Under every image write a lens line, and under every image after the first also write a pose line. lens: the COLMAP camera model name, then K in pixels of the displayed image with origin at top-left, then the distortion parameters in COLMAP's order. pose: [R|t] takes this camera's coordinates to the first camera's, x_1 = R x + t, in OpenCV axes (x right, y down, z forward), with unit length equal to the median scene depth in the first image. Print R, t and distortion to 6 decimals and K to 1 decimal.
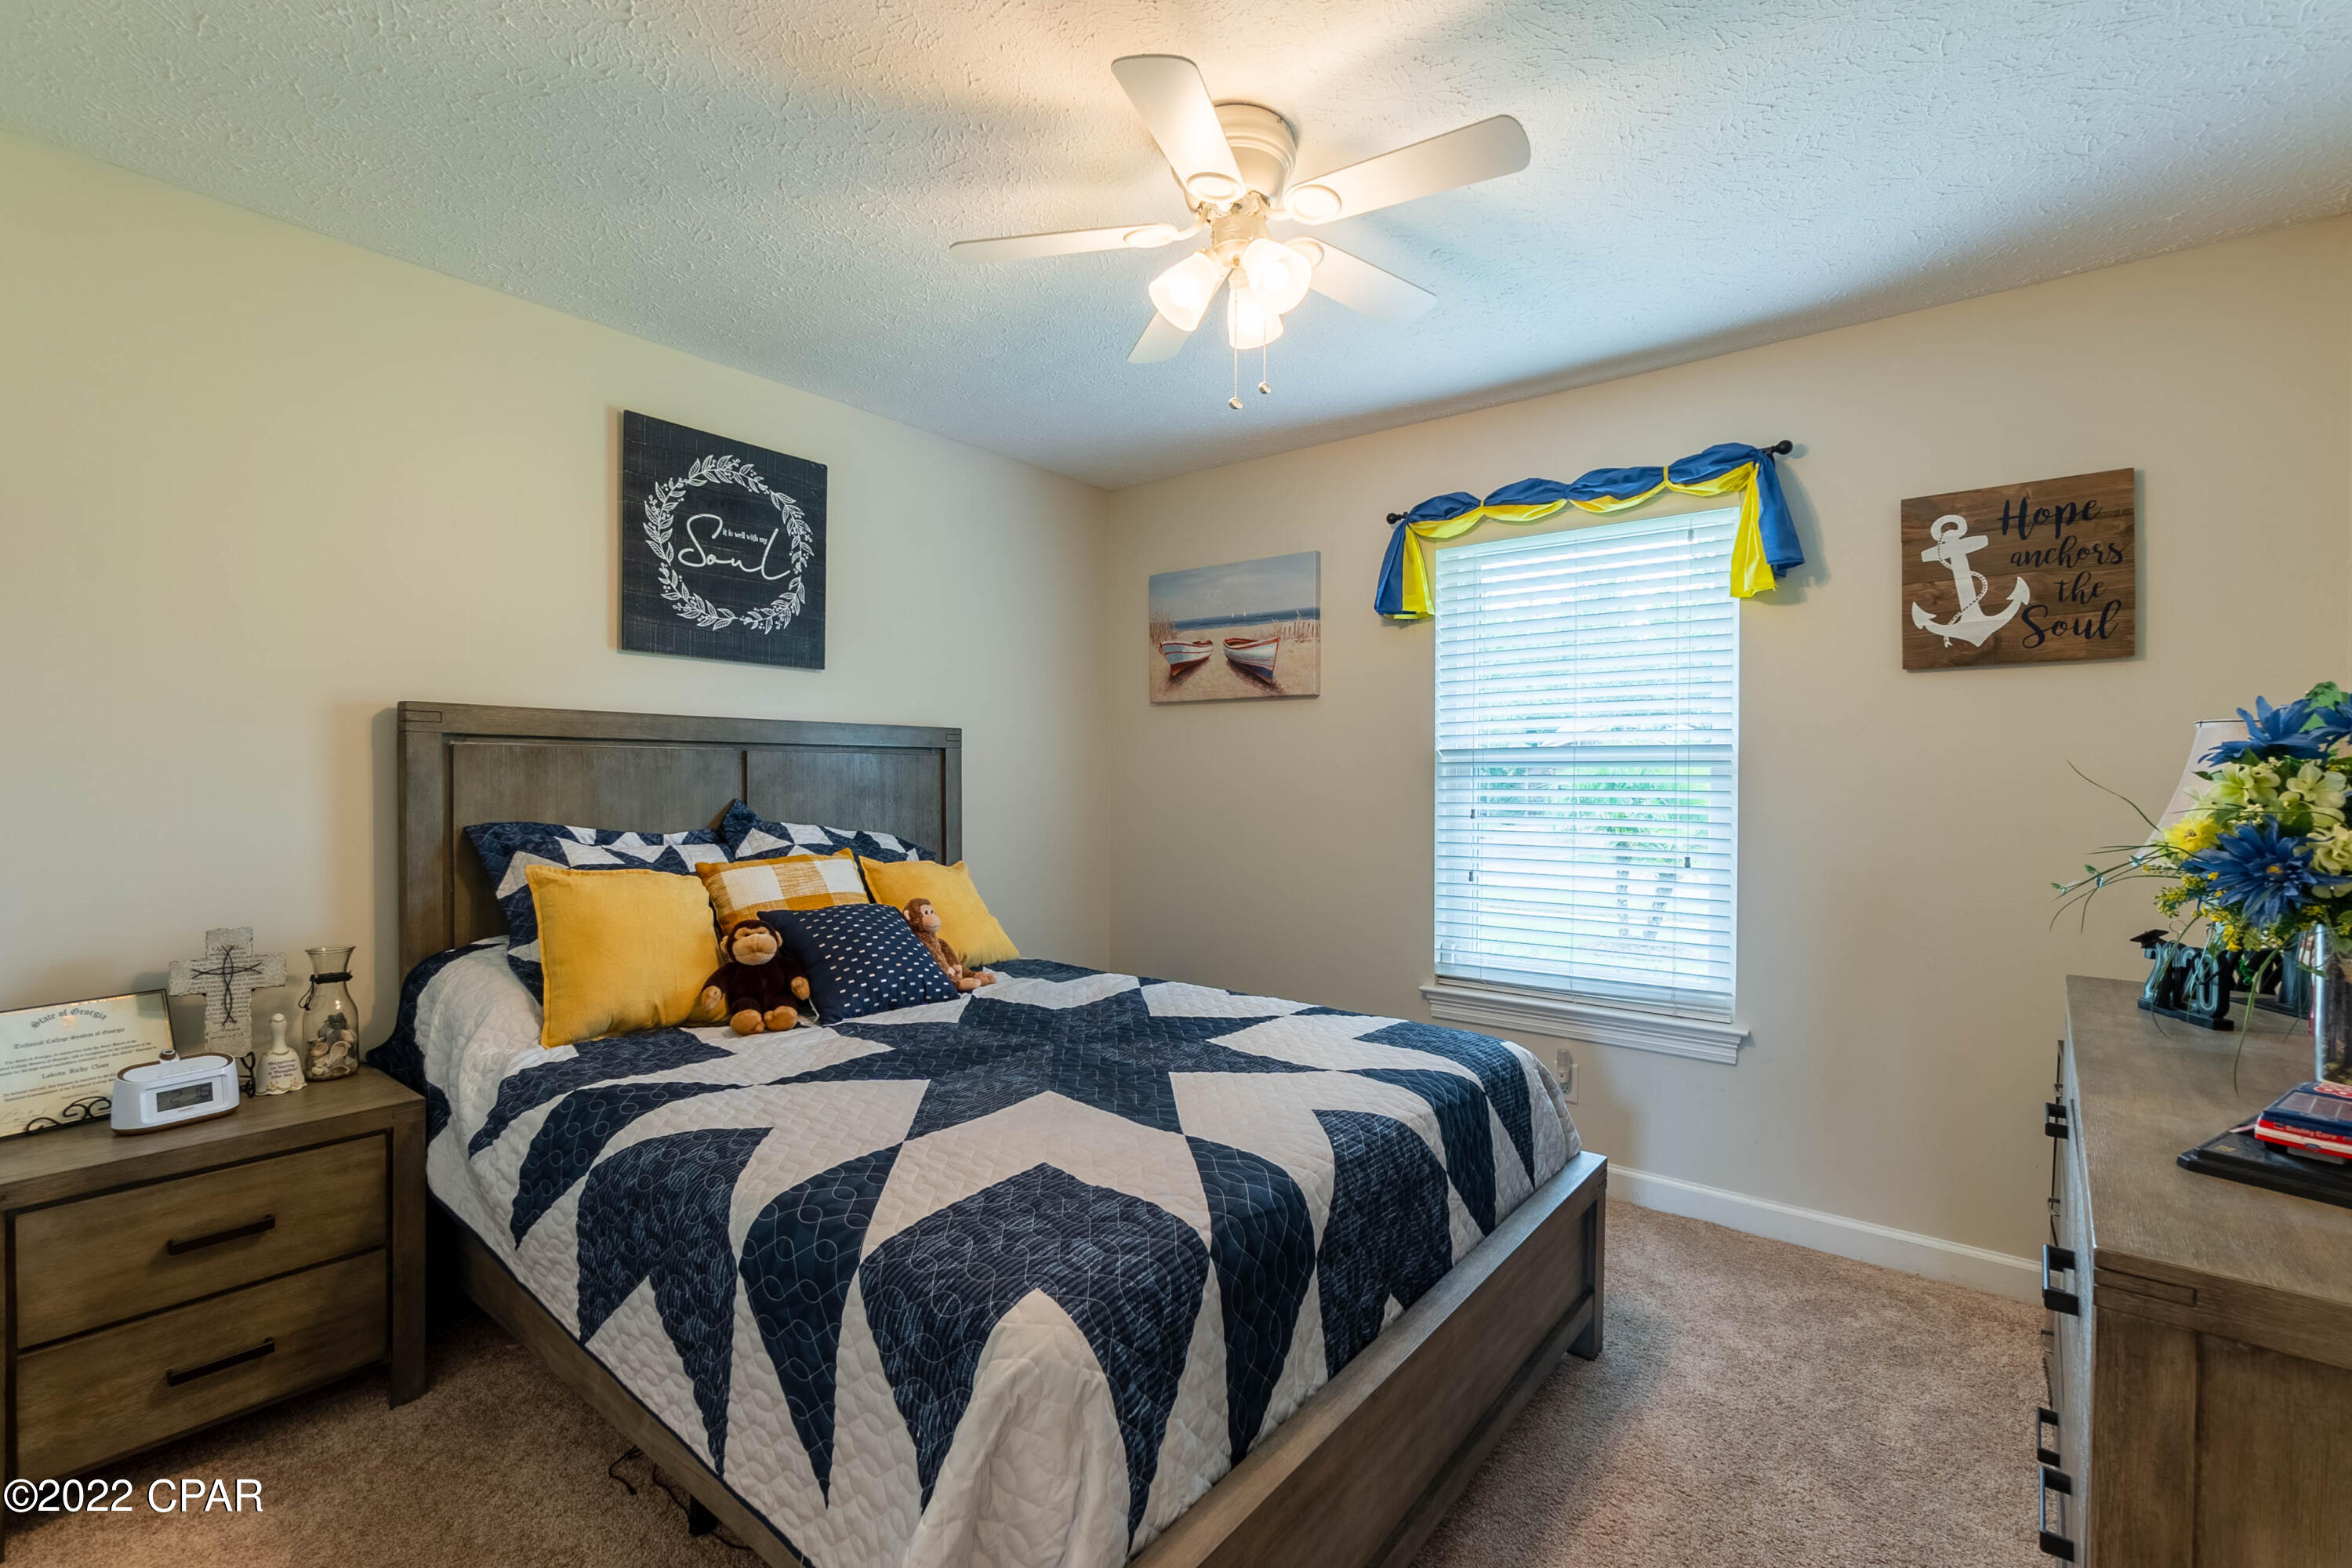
lens RADIAL K [[1025.2, 0, 1163.0], [0, 1025.2, 785.7], [0, 0, 1]] dist [-0.007364, 0.001600]
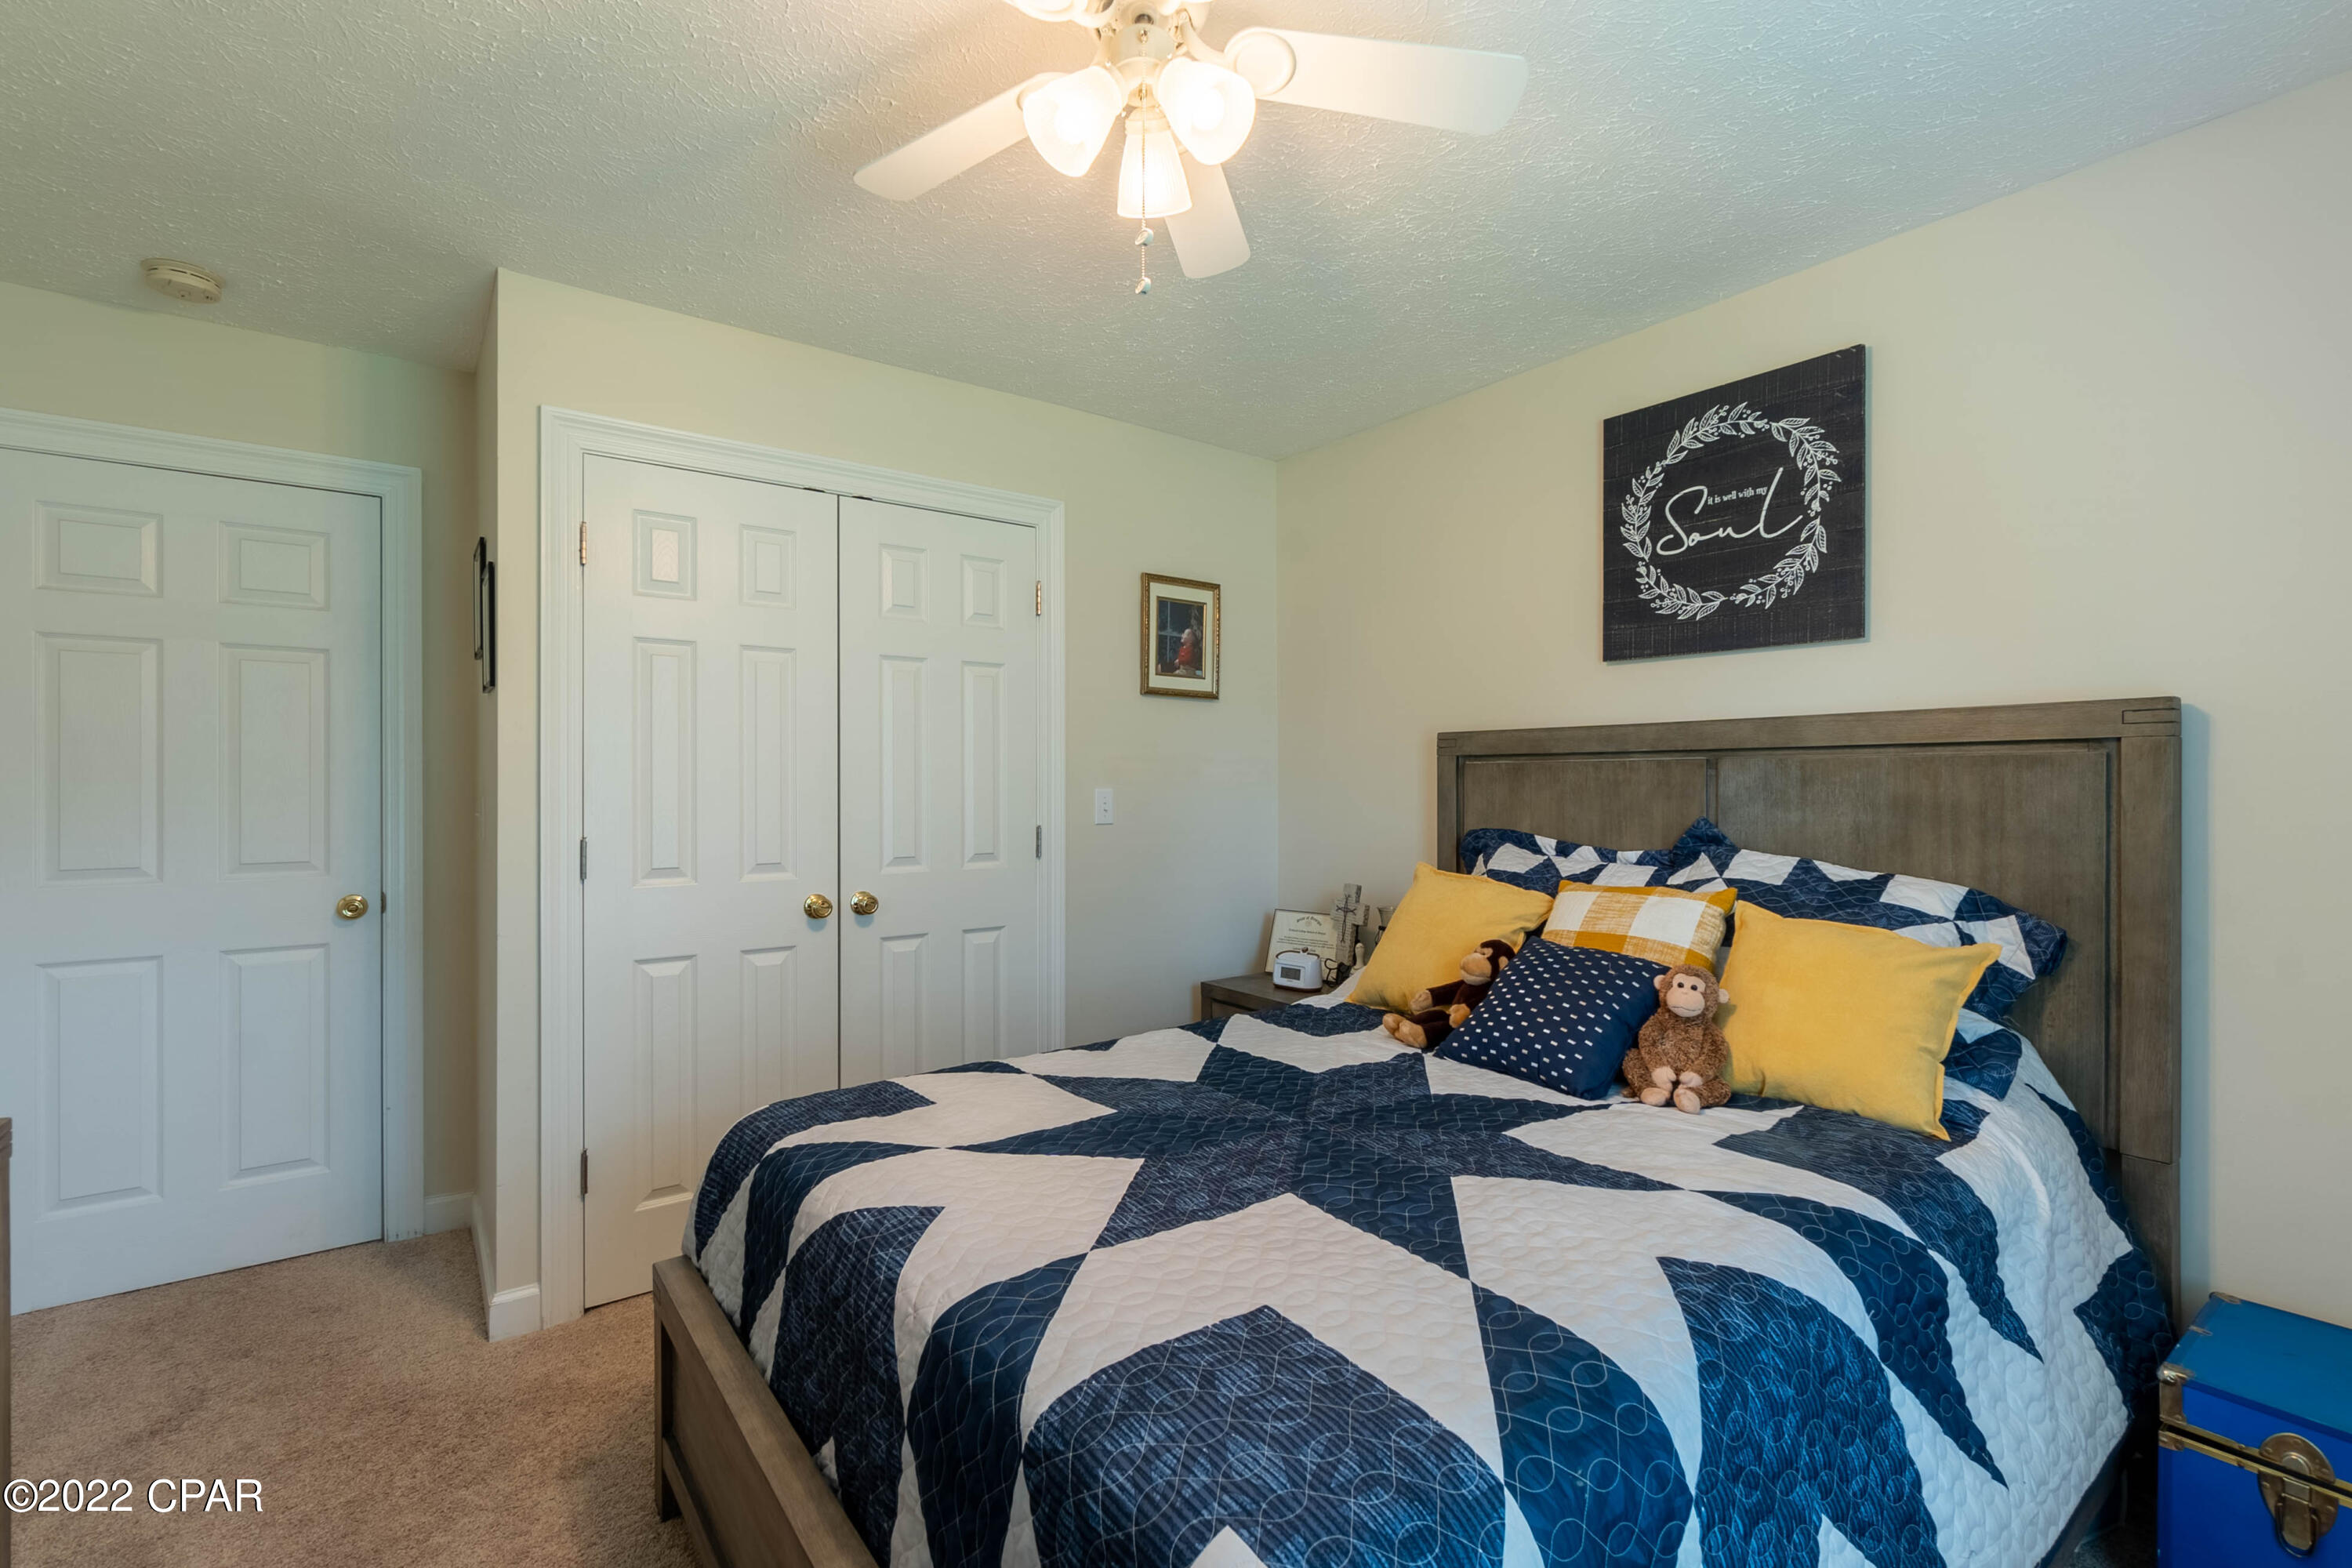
lens RADIAL K [[1025.2, 0, 1156.9], [0, 1025.2, 782.1], [0, 0, 1]] dist [-0.007364, 0.001600]
pose [[-0.250916, -0.003573, -0.968002, 0.520986], [-0.009139, 0.999957, -0.001321, -0.010892], [0.967966, 0.008515, -0.250938, 0.801899]]
